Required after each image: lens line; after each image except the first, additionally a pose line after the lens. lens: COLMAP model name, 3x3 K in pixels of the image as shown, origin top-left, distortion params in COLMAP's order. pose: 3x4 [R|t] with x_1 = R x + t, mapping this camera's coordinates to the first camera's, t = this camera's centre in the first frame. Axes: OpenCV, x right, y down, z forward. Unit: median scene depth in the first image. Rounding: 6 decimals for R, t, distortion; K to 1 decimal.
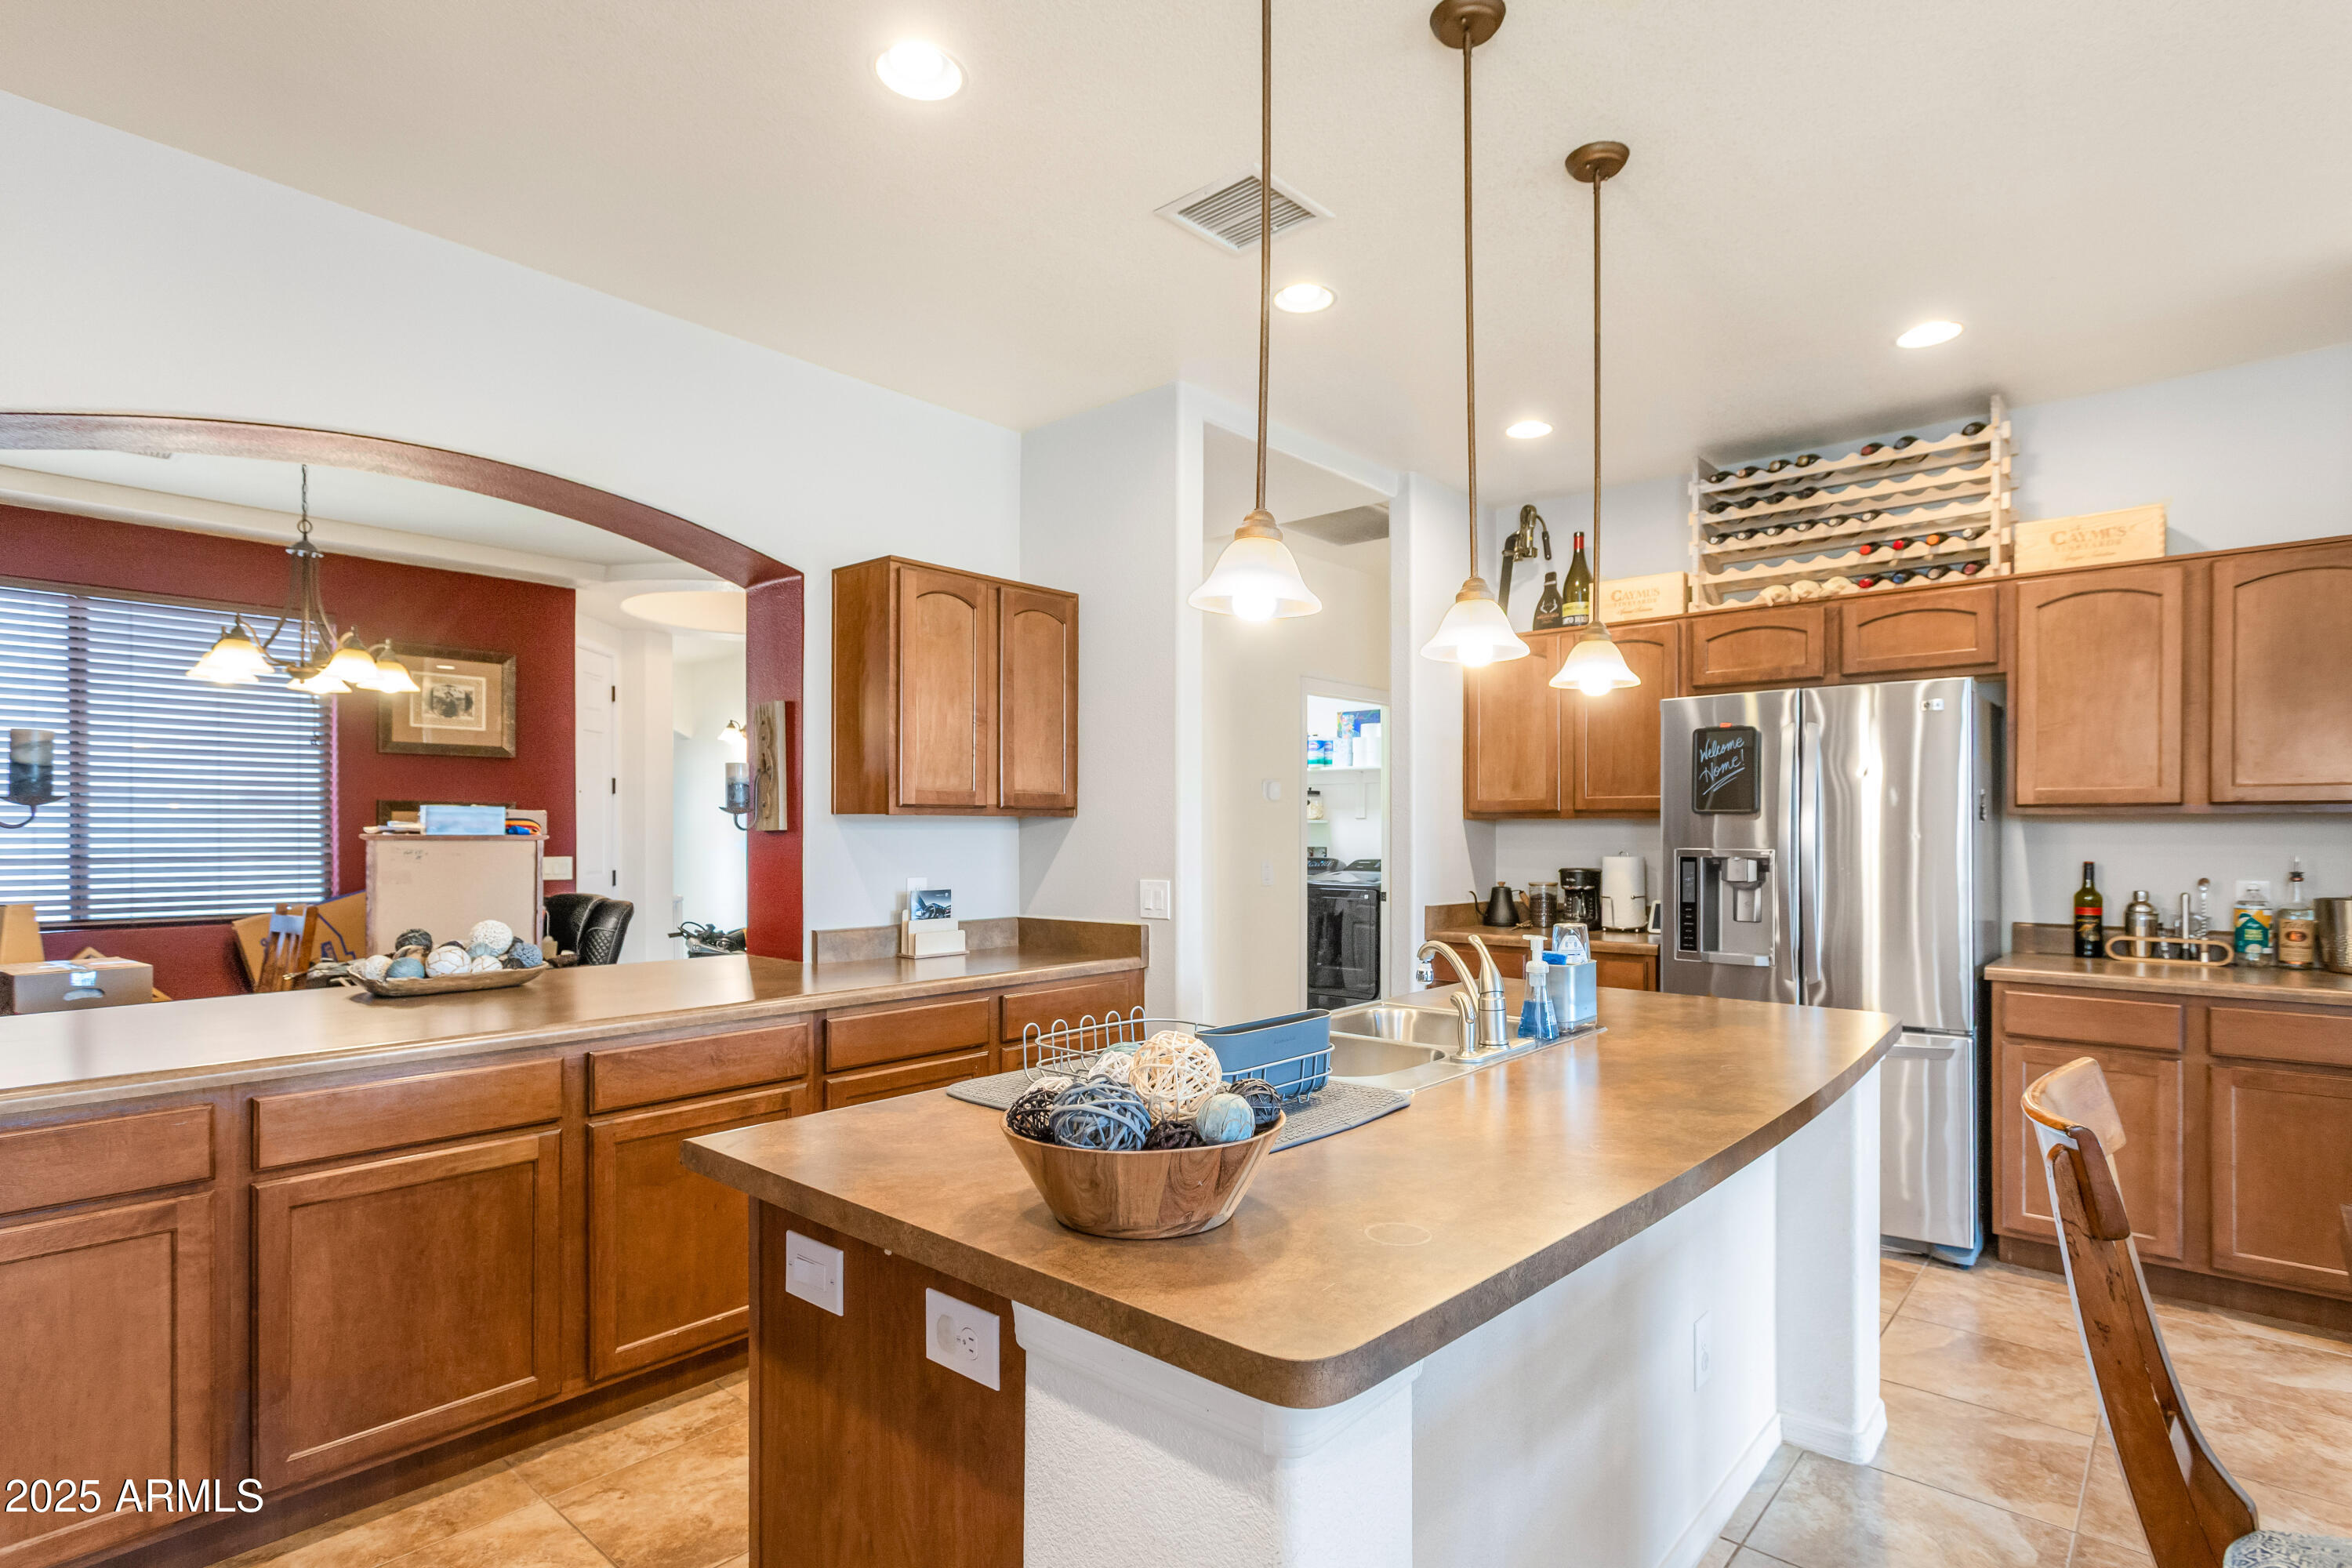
lens RADIAL K [[1188.1, 0, 1181.8], [0, 1188.1, 827.6], [0, 0, 1]] dist [-0.000043, -0.000048]
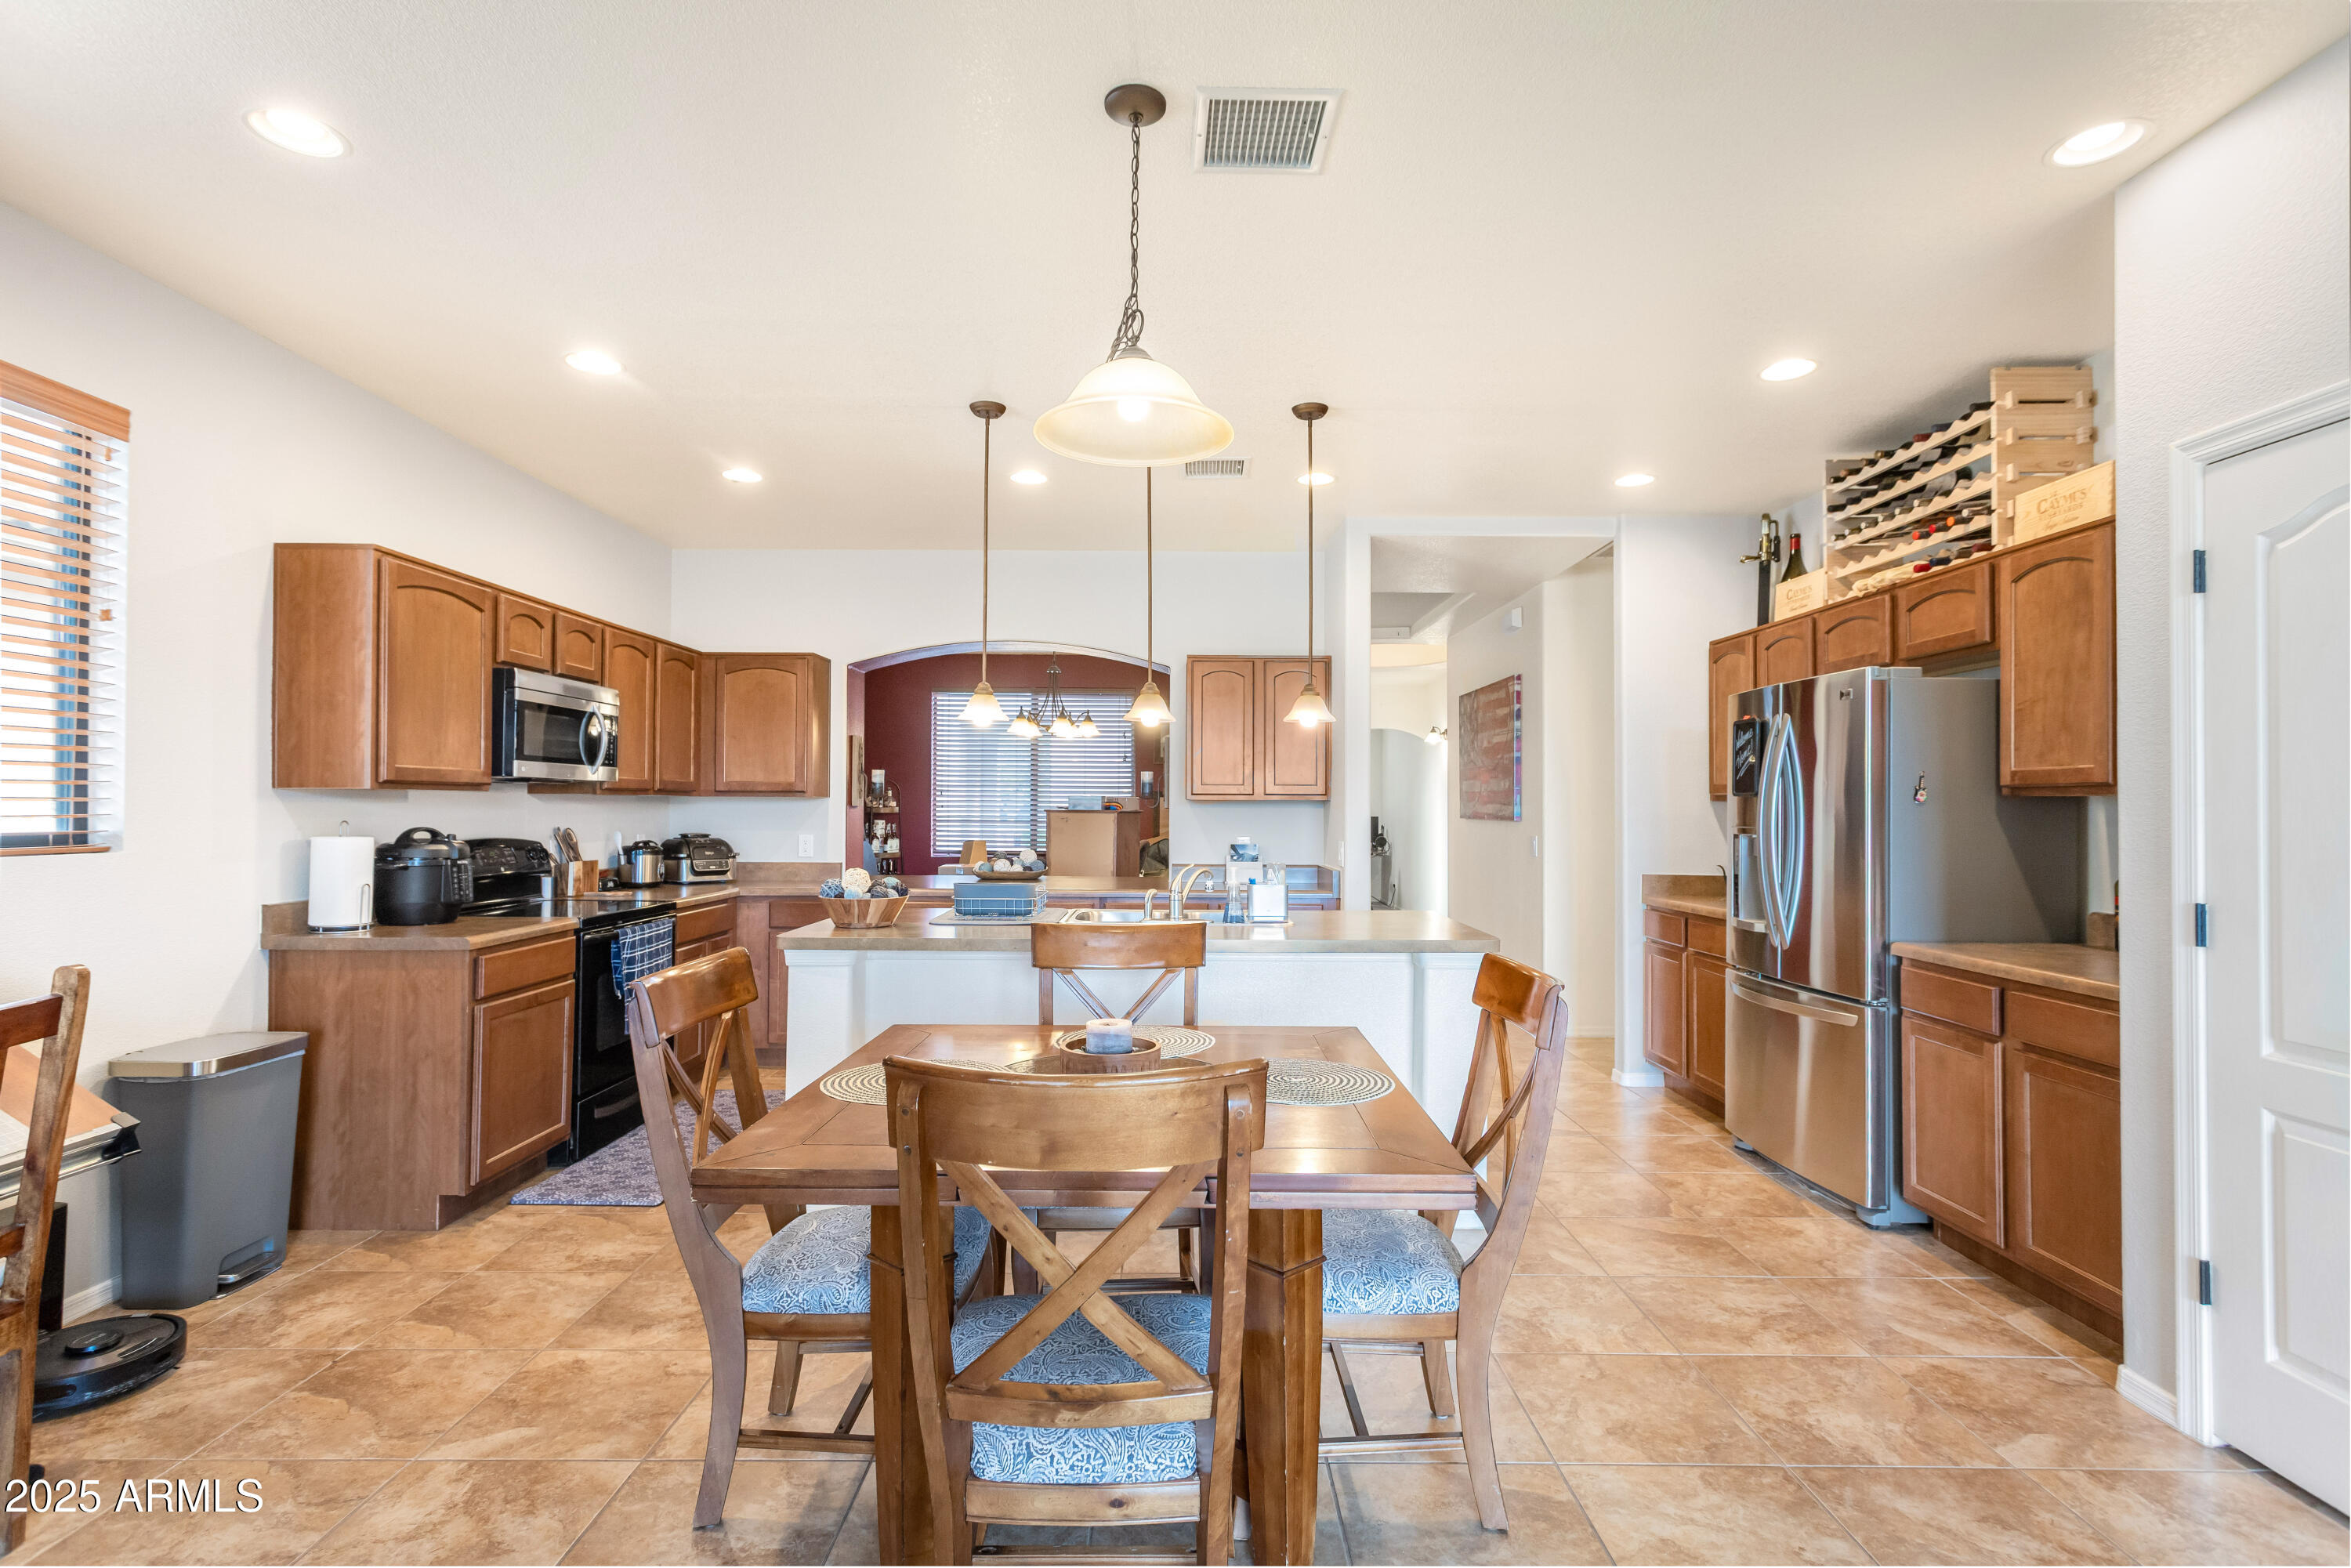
lens RADIAL K [[1140.1, 0, 1175.5], [0, 1140.1, 784.0], [0, 0, 1]] dist [0.003485, 0.000676]
pose [[0.657283, -0.013129, -0.753530, 0.823092], [-0.003246, 0.999790, -0.020252, 0.000696], [0.753637, 0.015757, 0.657102, -0.108676]]
